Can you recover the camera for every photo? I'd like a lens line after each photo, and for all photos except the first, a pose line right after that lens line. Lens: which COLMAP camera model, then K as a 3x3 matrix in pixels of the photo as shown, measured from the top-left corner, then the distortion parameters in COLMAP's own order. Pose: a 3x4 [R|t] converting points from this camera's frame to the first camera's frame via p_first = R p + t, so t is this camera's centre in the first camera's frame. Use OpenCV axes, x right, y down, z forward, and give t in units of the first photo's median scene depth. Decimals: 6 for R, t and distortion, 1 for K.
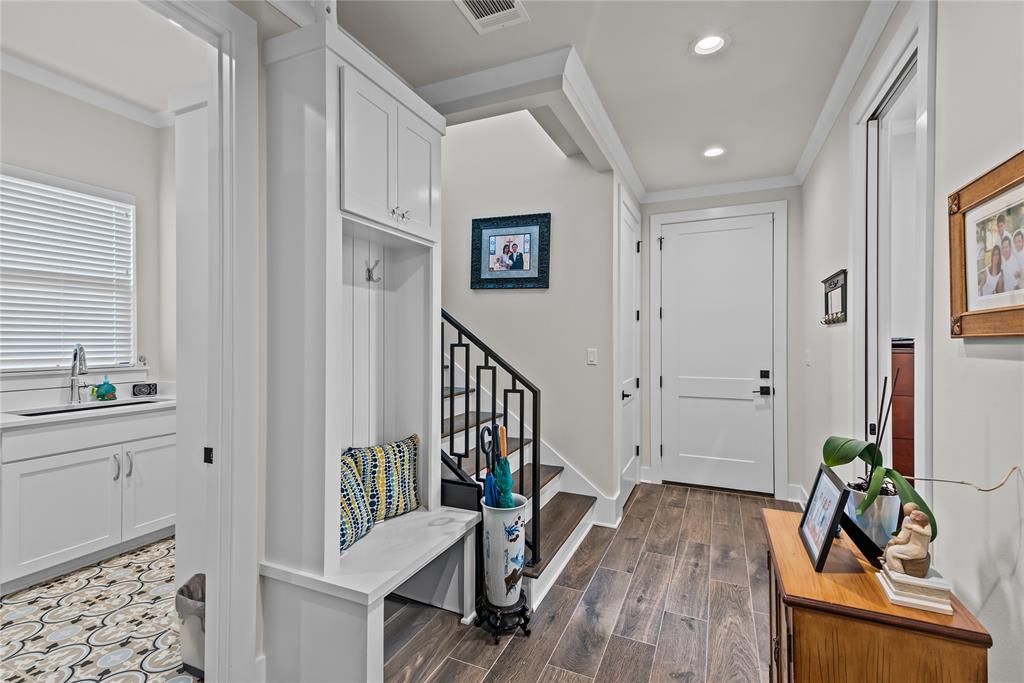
lens RADIAL K [[460.3, 0, 518.3], [0, 460.3, 340.0], [0, 0, 1]] dist [0.016467, 0.001293]
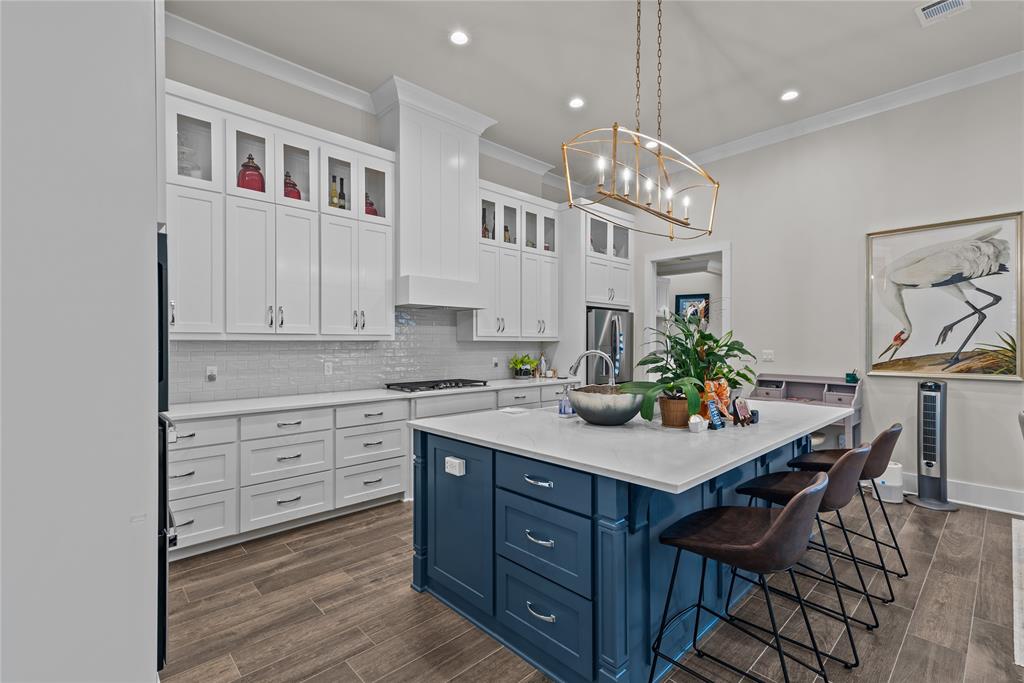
lens RADIAL K [[460.3, 0, 512.1], [0, 460.3, 341.8], [0, 0, 1]] dist [0.016467, 0.001293]
pose [[0.921451, -0.000220, -0.388495, 0.054495], [-0.000647, 0.999998, -0.002100, -0.002625], [0.388495, 0.002186, 0.921448, -1.684126]]
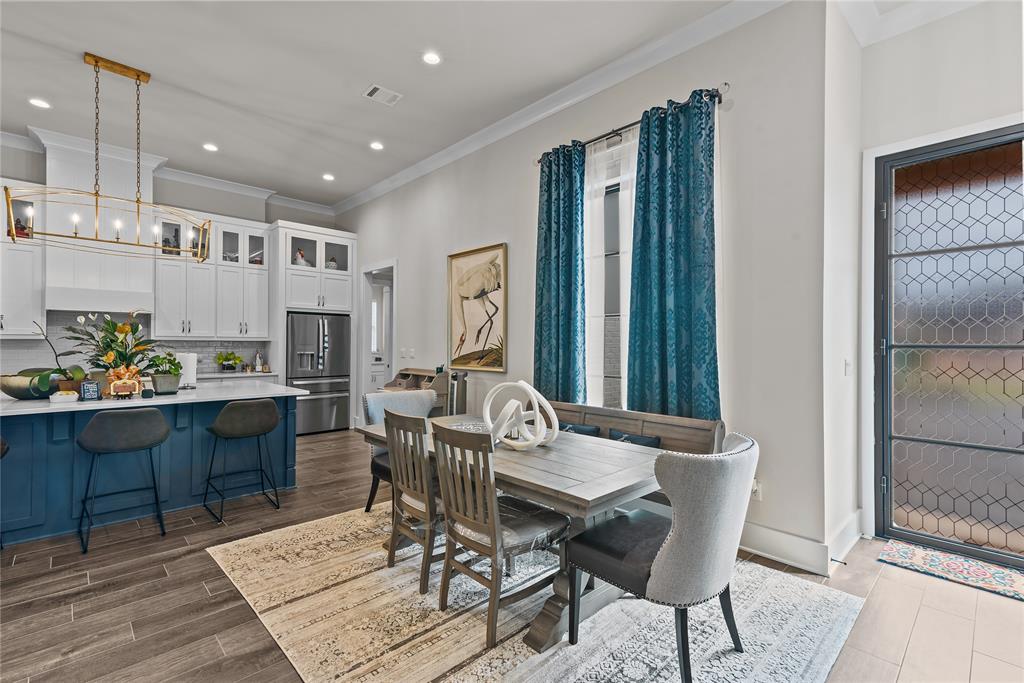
lens RADIAL K [[460.3, 0, 504.3], [0, 460.3, 339.1], [0, 0, 1]] dist [0.016467, 0.001293]
pose [[0.923974, -0.000179, -0.382455, 1.178381], [-0.004577, 0.999923, -0.011526, 0.001031], [0.382428, 0.012401, 0.923902, -1.523532]]
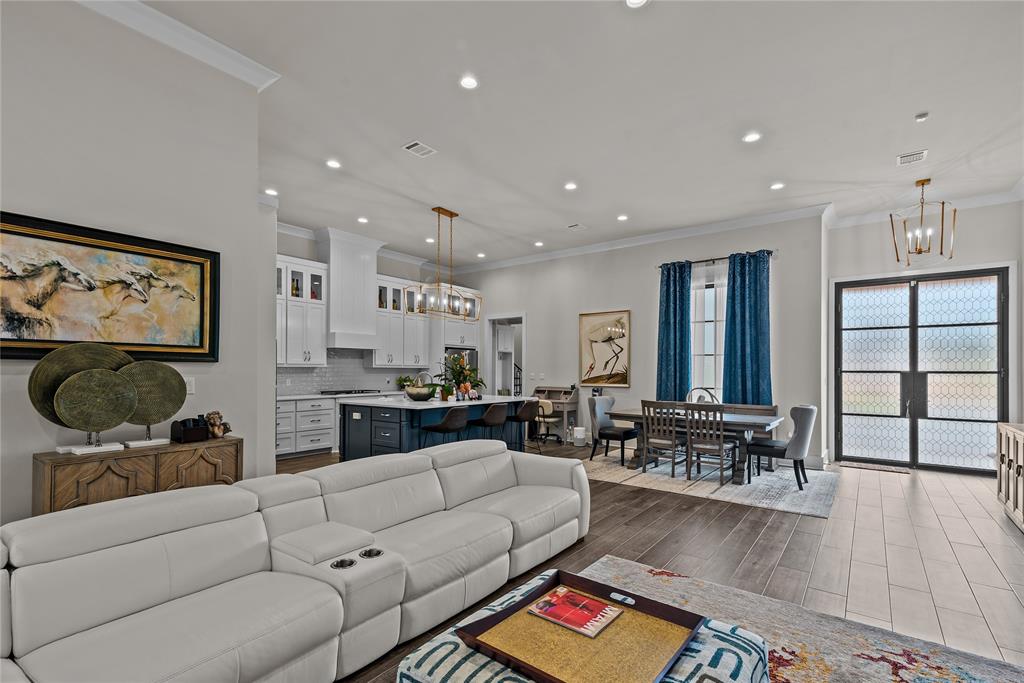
lens RADIAL K [[460.3, 0, 511.2], [0, 460.3, 367.7], [0, 0, 1]] dist [0.016467, 0.001293]
pose [[0.973097, 0.002549, -0.230382, 0.638939], [-0.004218, 0.999968, -0.006756, 0.005015], [0.230357, 0.007546, 0.973077, -2.588036]]
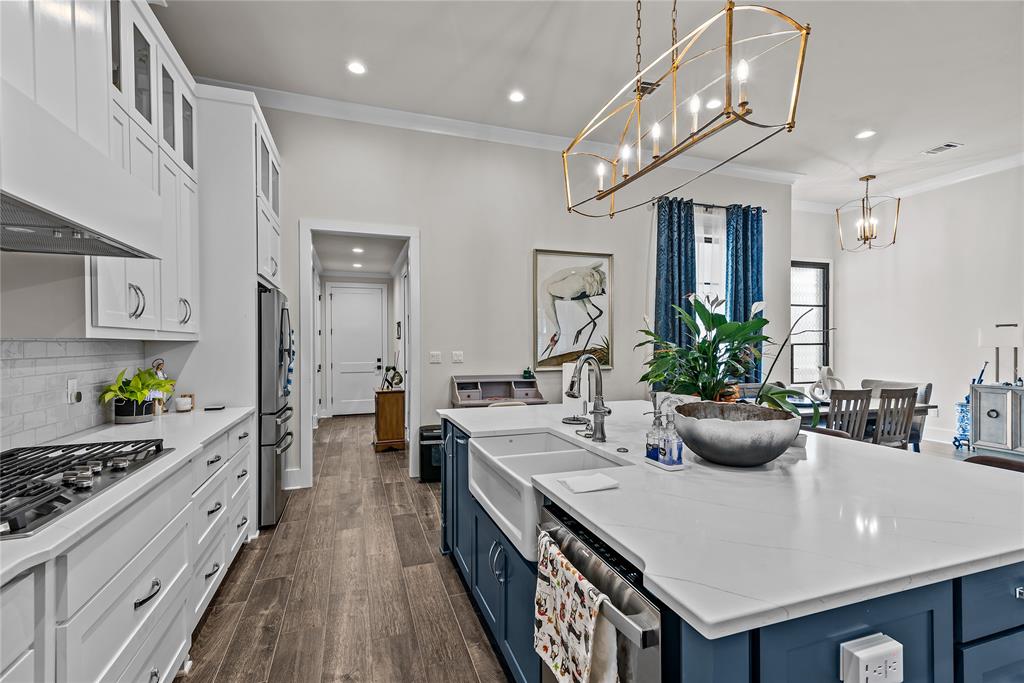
lens RADIAL K [[460.3, 0, 509.8], [0, 460.3, 348.2], [0, 0, 1]] dist [0.016467, 0.001293]
pose [[0.735583, -0.008381, 0.677383, -0.566795], [0.003882, 0.999959, 0.008157, 0.000009], [-0.677424, -0.003370, 0.735585, -1.182335]]
